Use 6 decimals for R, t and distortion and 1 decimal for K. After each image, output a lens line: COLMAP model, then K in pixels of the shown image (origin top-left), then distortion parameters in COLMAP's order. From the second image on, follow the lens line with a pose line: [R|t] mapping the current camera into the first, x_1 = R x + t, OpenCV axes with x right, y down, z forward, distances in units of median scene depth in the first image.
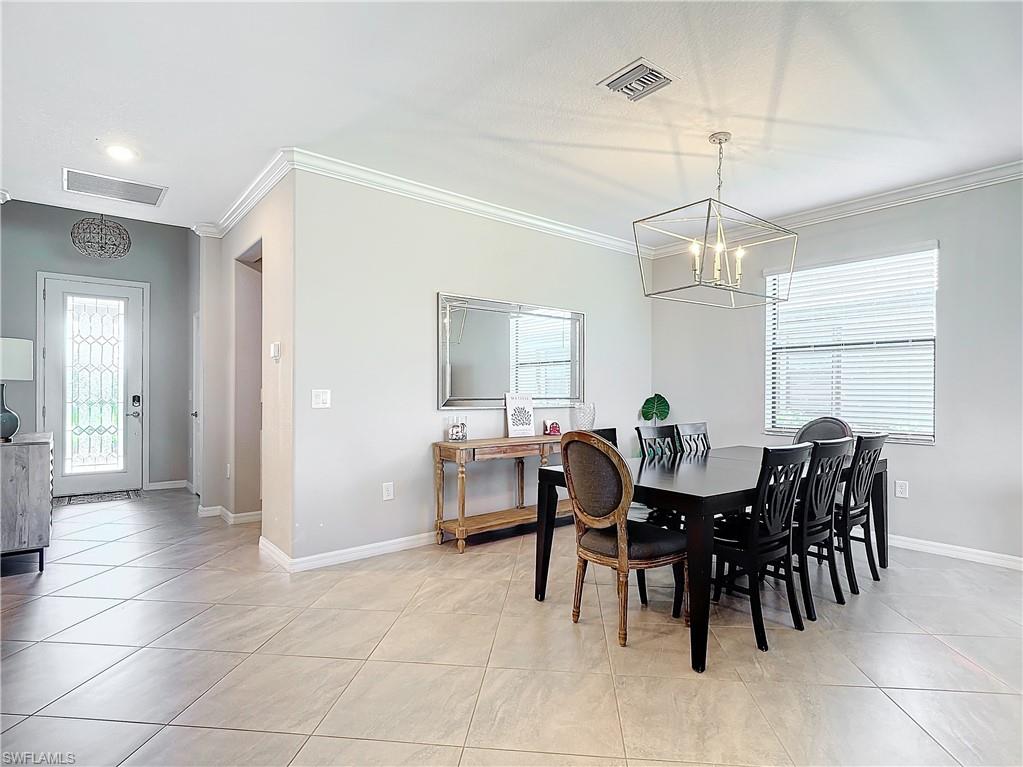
lens RADIAL K [[530.3, 0, 512.5], [0, 530.3, 392.1], [0, 0, 1]] dist [0.028616, -0.018510]
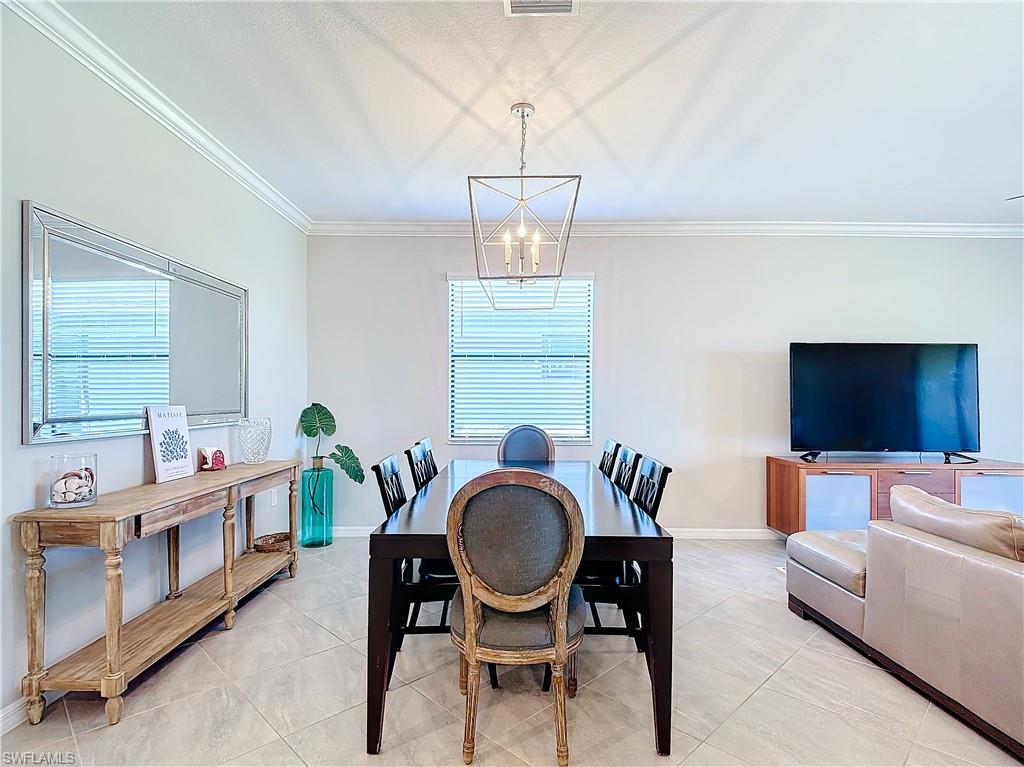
lens RADIAL K [[530.8, 0, 504.0], [0, 530.8, 397.7], [0, 0, 1]] dist [0.028616, -0.018510]
pose [[0.652454, -0.004537, 0.757815, -0.226555], [0.003158, 0.999990, 0.003268, -0.010342], [-0.757822, 0.000261, 0.652461, 0.355878]]
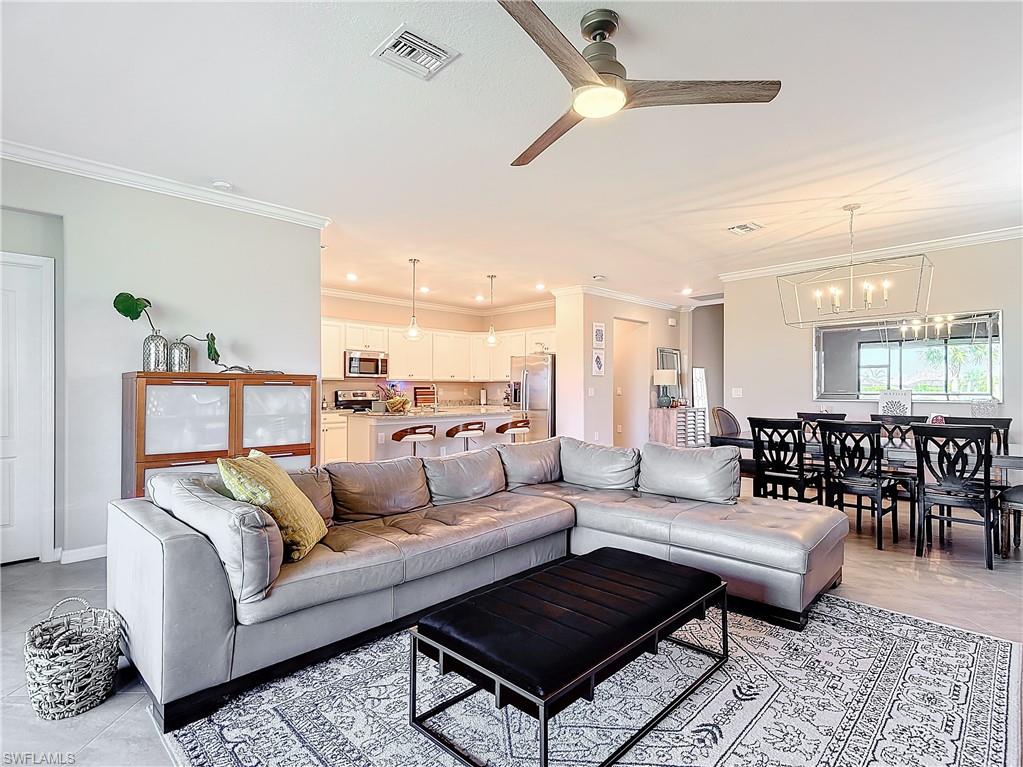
lens RADIAL K [[530.3, 0, 515.7], [0, 530.3, 380.0], [0, 0, 1]] dist [0.028616, -0.018510]
pose [[0.086600, -0.021120, -0.996019, 1.375127], [-0.003750, 0.999761, -0.021525, 0.009662], [0.996236, 0.005599, 0.086500, 0.006560]]
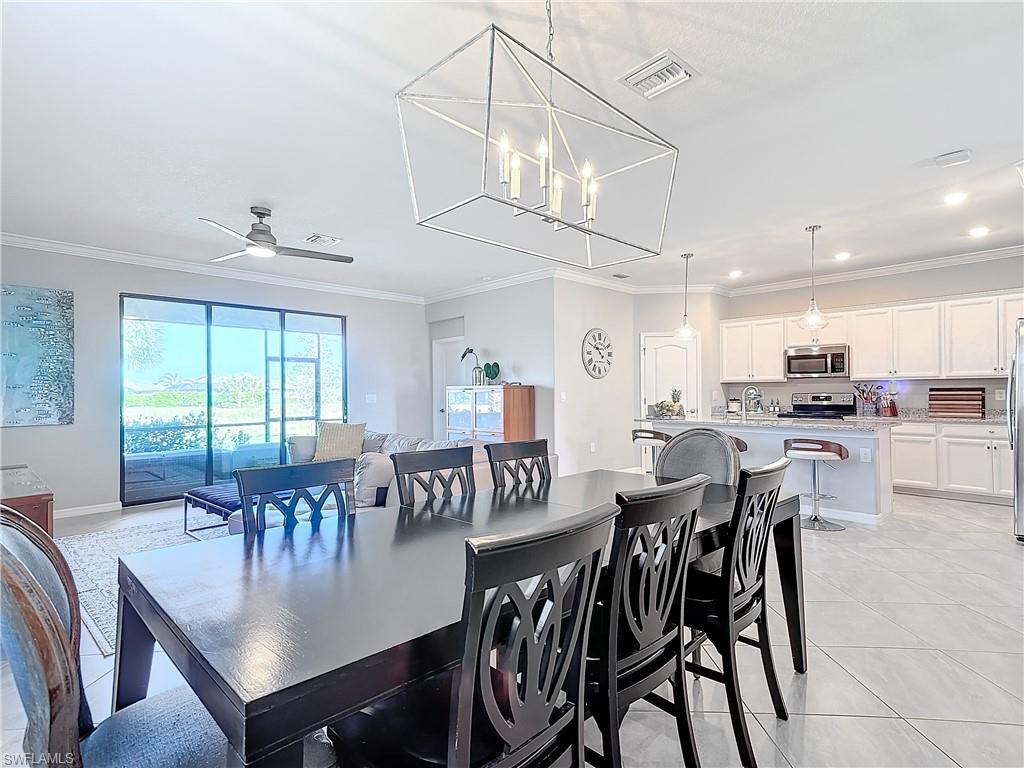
lens RADIAL K [[530.8, 0, 508.4], [0, 530.8, 387.9], [0, 0, 1]] dist [0.028616, -0.018510]
pose [[-0.996861, 0.003914, -0.079072, 0.406750], [0.004468, 0.999967, -0.006828, -0.002000], [0.079043, -0.007160, -0.996846, 1.247728]]
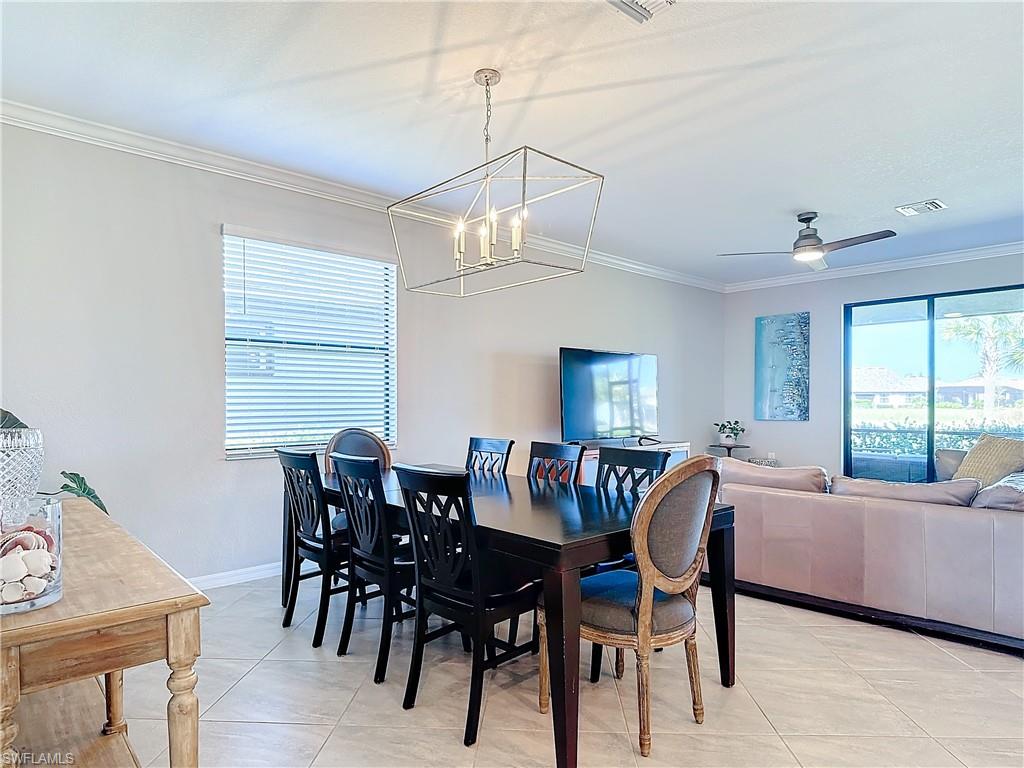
lens RADIAL K [[594.3, 0, 519.9], [0, 594.3, 405.8], [0, 0, 1]] dist [0.009519, -0.017357]
pose [[-0.034938, -0.015328, 0.999272, -0.386334], [0.004739, 0.999869, 0.015503, -0.003966], [-0.999378, 0.005277, -0.034861, 0.762371]]
